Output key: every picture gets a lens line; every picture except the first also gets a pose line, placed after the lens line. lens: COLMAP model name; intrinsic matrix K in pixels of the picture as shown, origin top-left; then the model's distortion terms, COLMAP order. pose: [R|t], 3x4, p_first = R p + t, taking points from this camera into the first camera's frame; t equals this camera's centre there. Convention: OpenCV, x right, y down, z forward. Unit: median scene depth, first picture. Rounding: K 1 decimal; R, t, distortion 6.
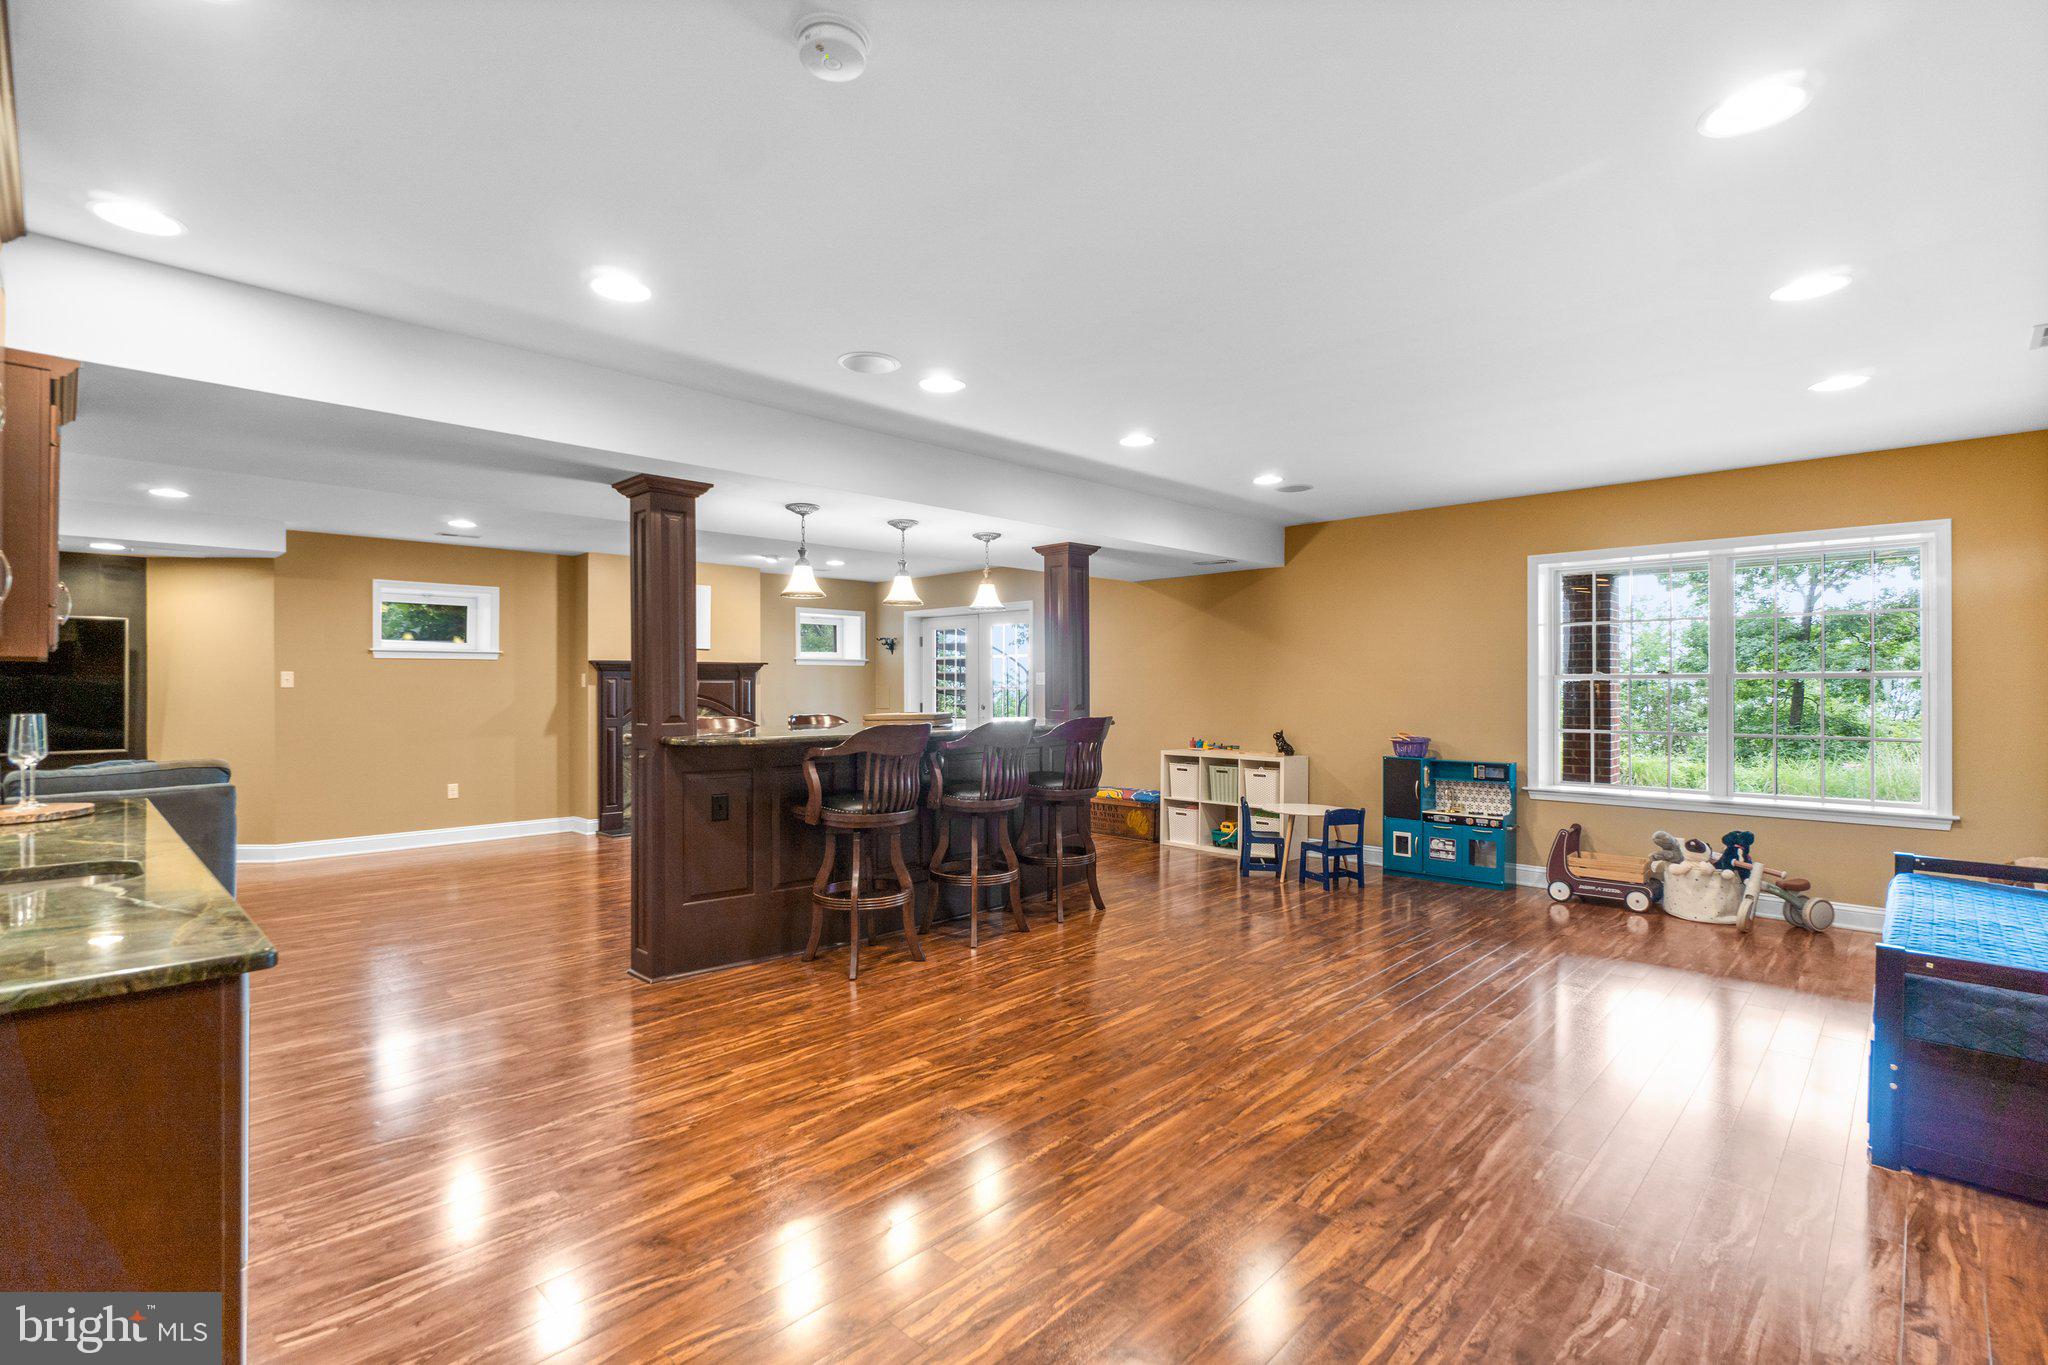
lens RADIAL K [[947.6, 0, 1021.9], [0, 947.6, 677.3], [0, 0, 1]] dist [-0.005439, 0.002241]
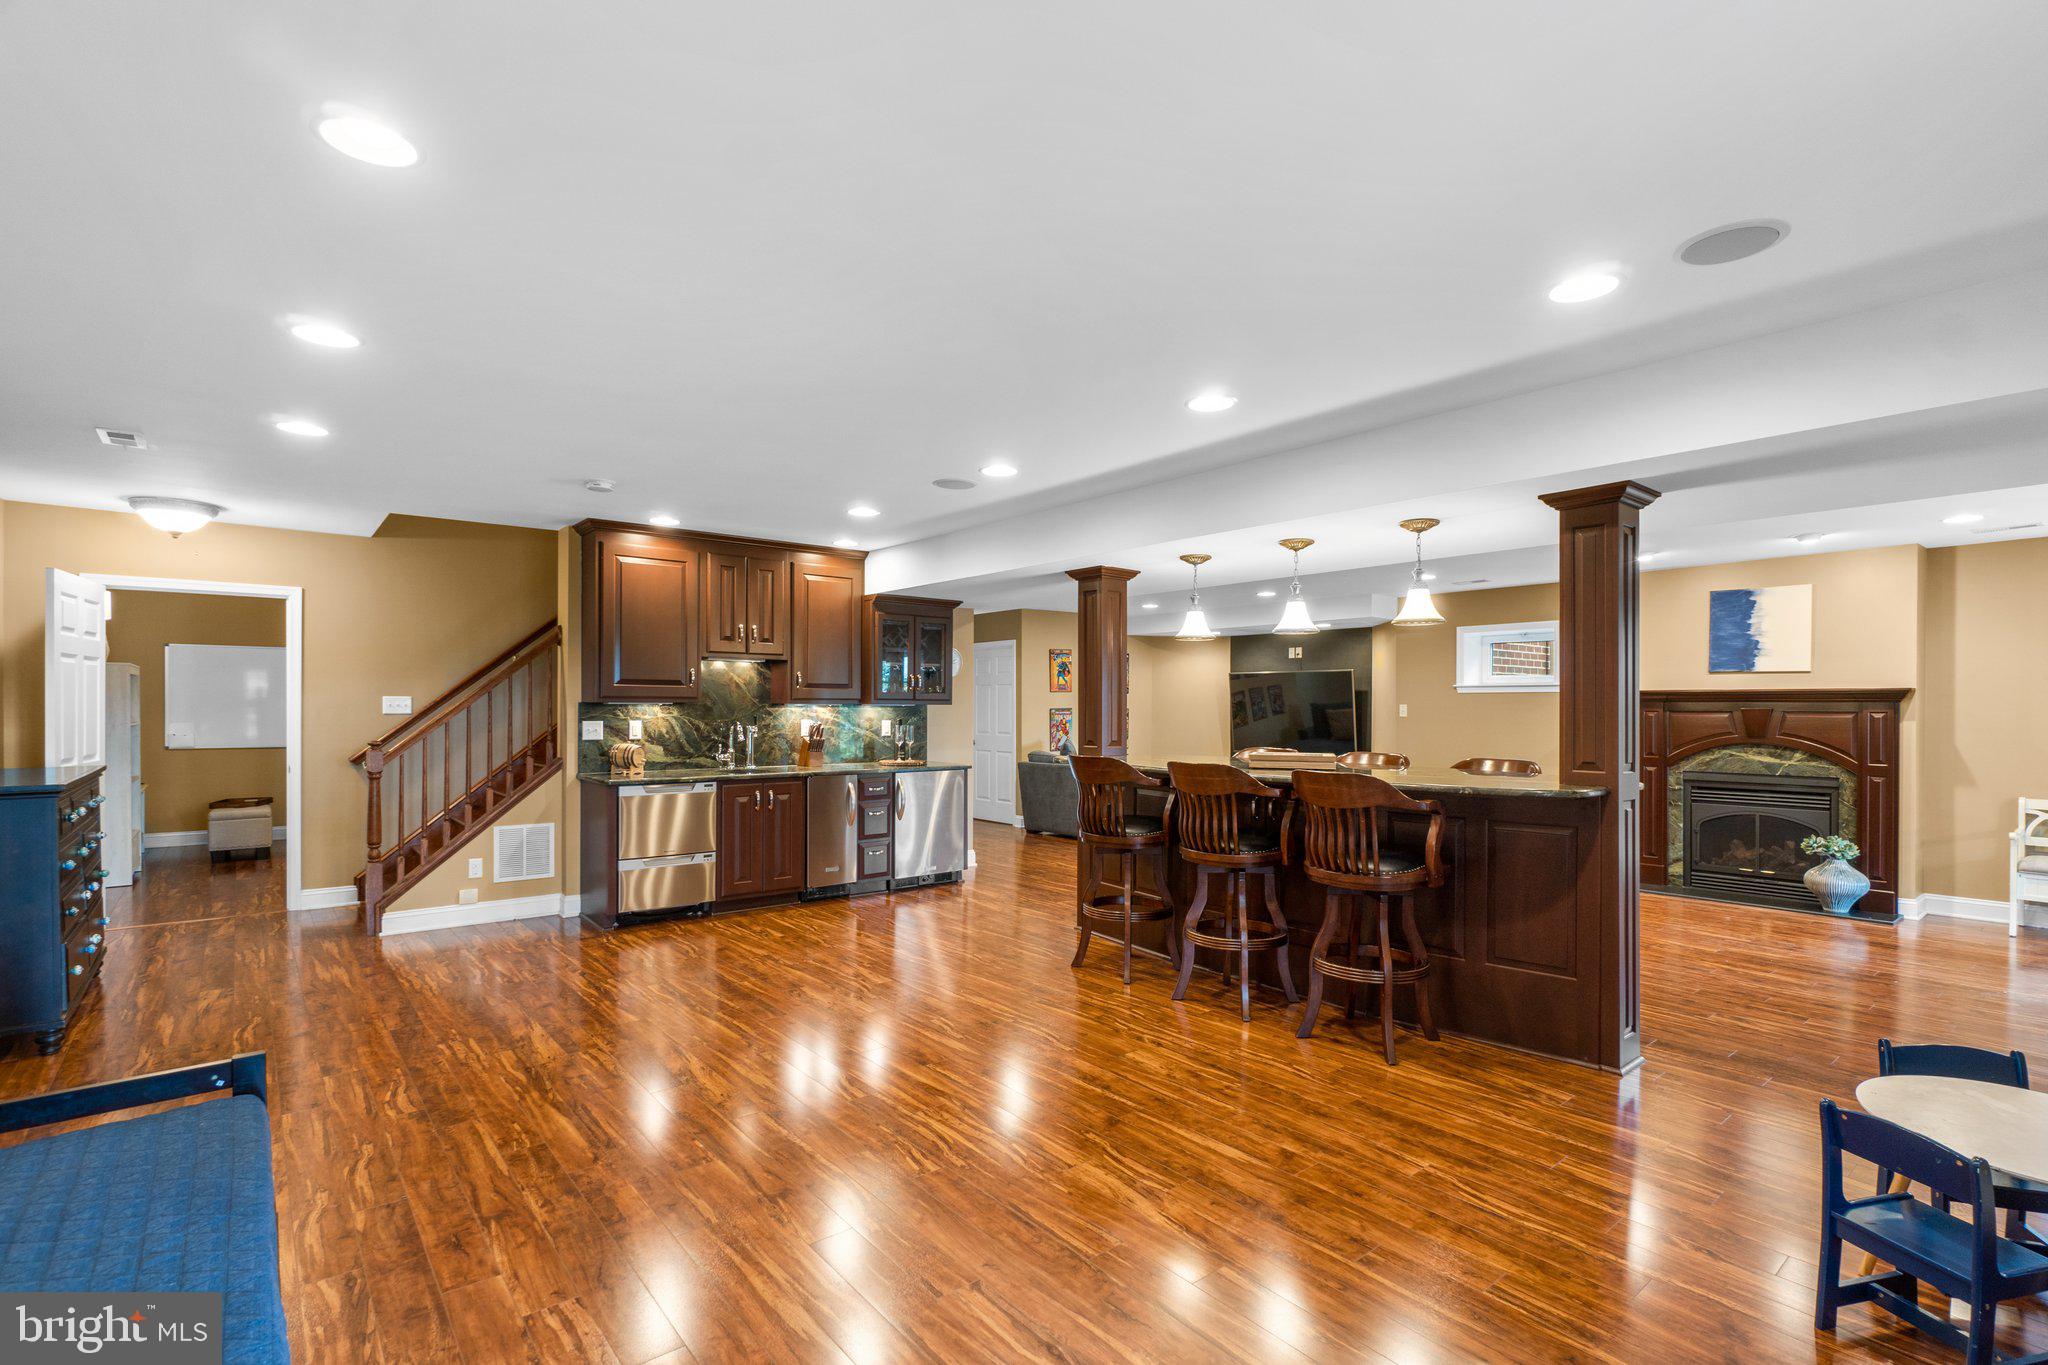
lens RADIAL K [[947.6, 0, 1033.7], [0, 947.6, 707.3], [0, 0, 1]] dist [-0.005439, 0.002241]
pose [[-0.103990, 0.002552, -0.994575, 0.595005], [0.002088, 0.999995, 0.002347, -0.006206], [0.994576, -0.001832, -0.103995, 0.630370]]
